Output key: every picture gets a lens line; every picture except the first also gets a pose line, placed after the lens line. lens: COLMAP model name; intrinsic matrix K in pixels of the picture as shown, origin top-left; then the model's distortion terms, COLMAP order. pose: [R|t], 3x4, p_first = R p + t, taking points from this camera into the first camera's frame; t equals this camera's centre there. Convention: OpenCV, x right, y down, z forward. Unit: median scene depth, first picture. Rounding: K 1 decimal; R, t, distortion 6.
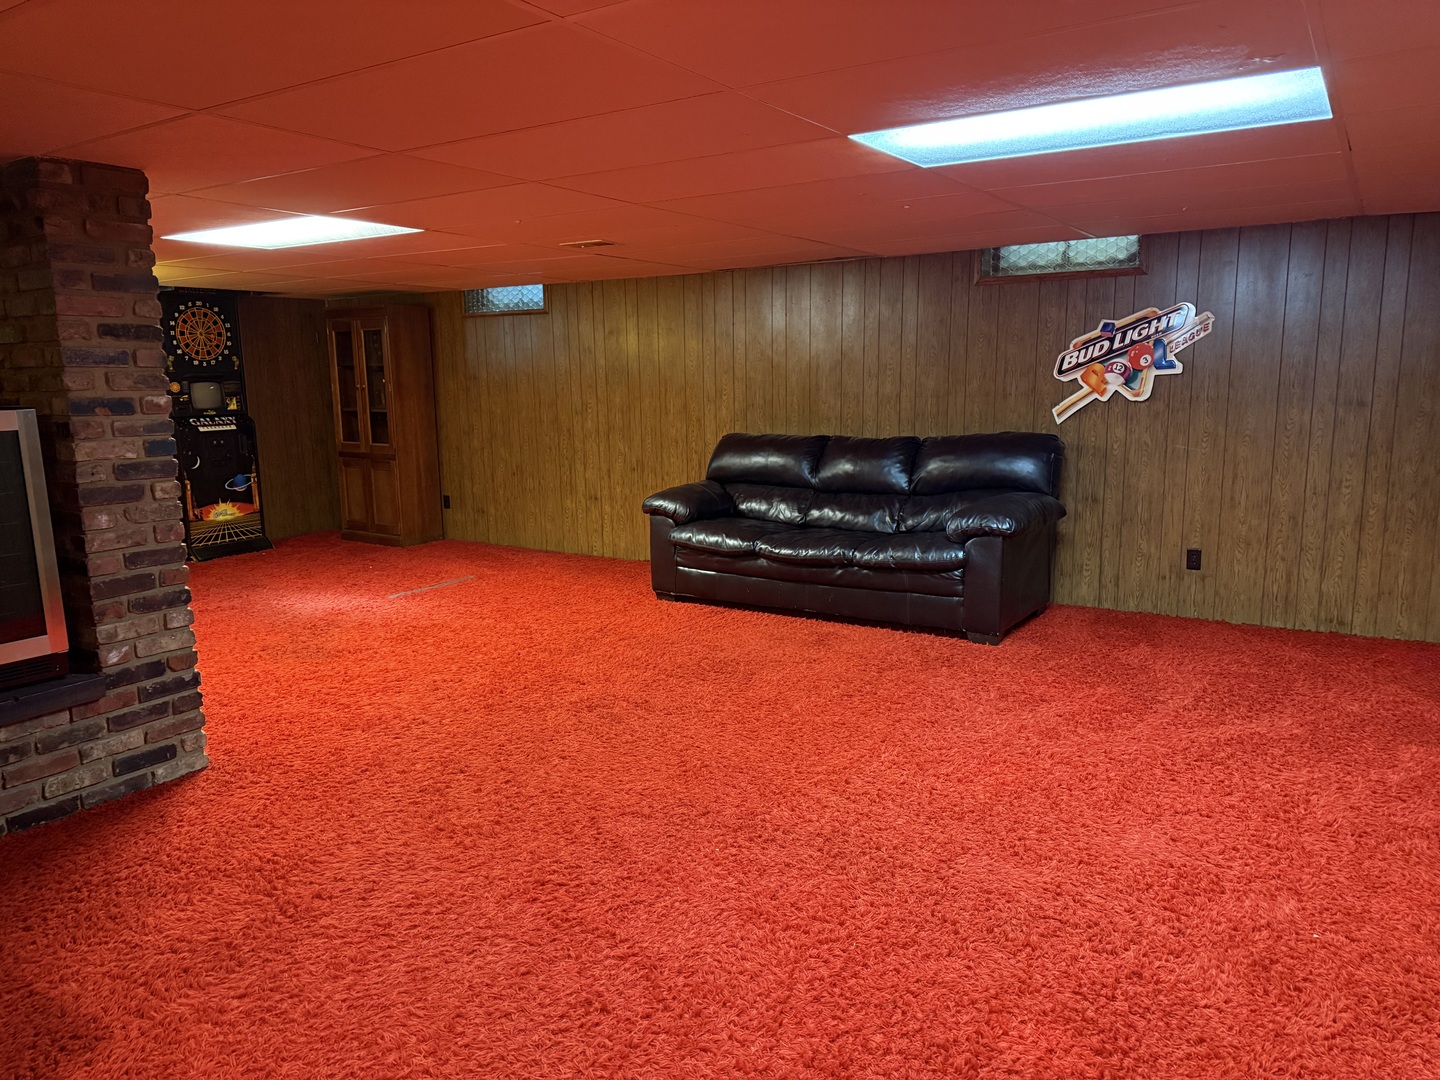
lens RADIAL K [[1023.4, 0, 717.7], [0, 1023.4, 536.9], [0, 0, 1]] dist [0.046095, -0.055691]
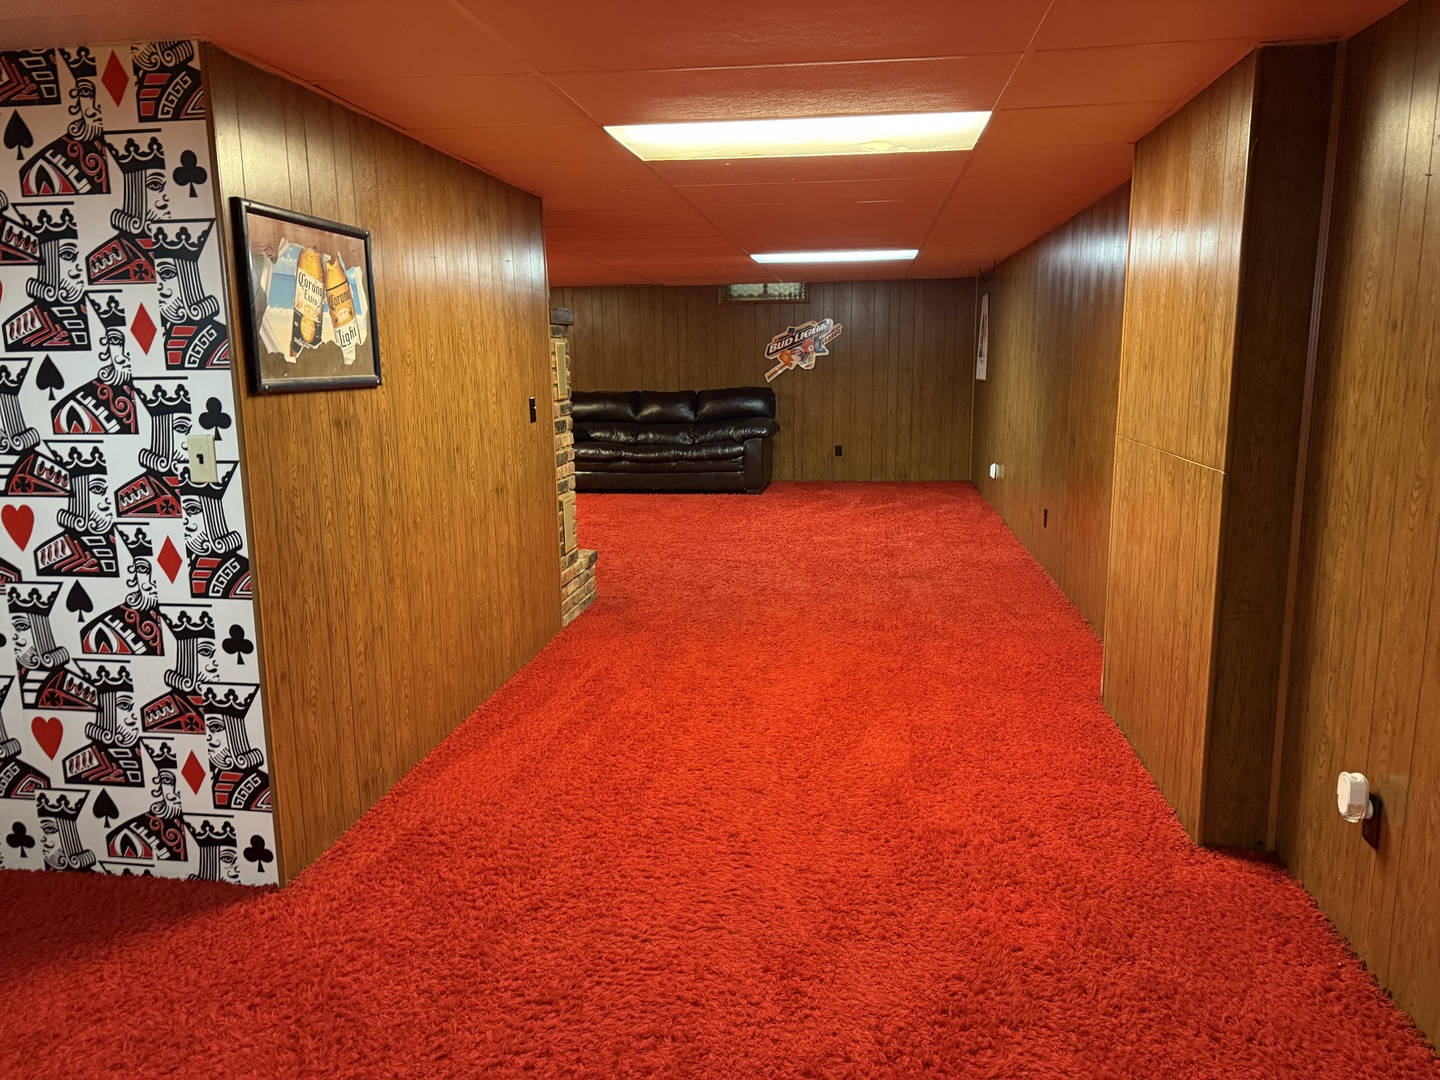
lens RADIAL K [[1023.4, 0, 717.1], [0, 1023.4, 540.5], [0, 0, 1]] dist [0.046095, -0.055691]
pose [[0.908469, -0.074009, 0.411347, -0.546656], [0.066152, 0.997253, 0.033325, 0.109586], [-0.412683, -0.003063, 0.910869, -0.659228]]
